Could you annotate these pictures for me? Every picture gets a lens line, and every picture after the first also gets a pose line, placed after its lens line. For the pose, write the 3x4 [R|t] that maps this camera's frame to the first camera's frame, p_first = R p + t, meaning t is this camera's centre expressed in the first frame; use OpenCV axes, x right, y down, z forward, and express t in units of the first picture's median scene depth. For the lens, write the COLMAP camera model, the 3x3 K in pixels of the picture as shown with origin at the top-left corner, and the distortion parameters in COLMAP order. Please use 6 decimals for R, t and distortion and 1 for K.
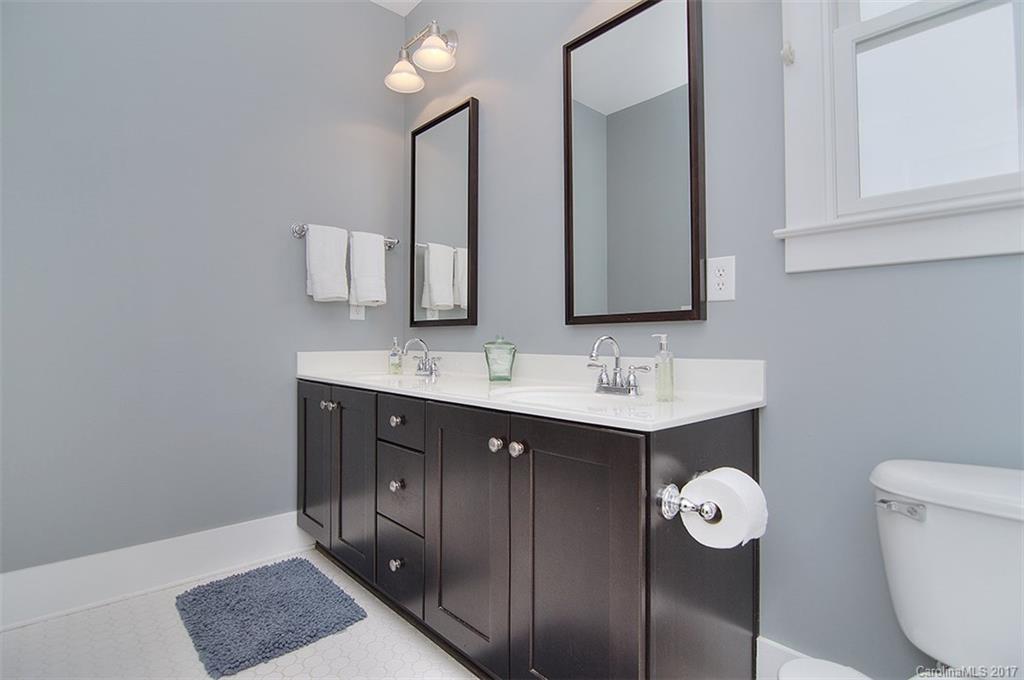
lens RADIAL K [[505.6, 0, 508.6], [0, 505.6, 345.7], [0, 0, 1]] dist [0.002514, 0.000139]
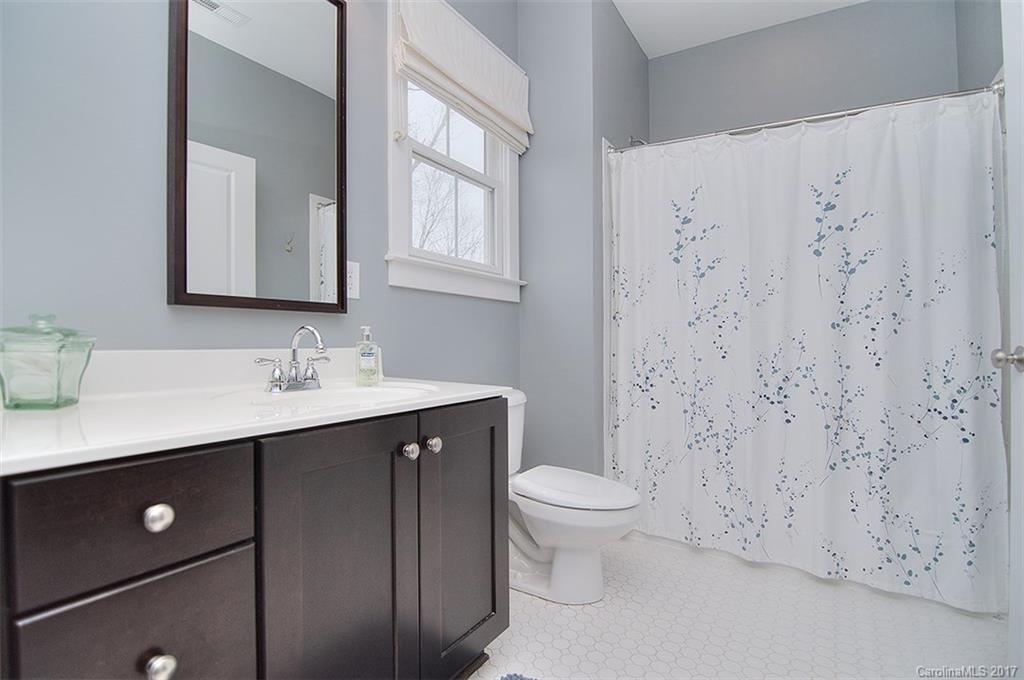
lens RADIAL K [[505.6, 0, 509.3], [0, 505.6, 333.2], [0, 0, 1]] dist [0.002514, 0.000139]
pose [[-0.271430, 0.002087, 0.962456, -0.766254], [-0.008096, 0.999957, -0.004452, -0.004753], [-0.962424, -0.009000, -0.271401, 0.902731]]
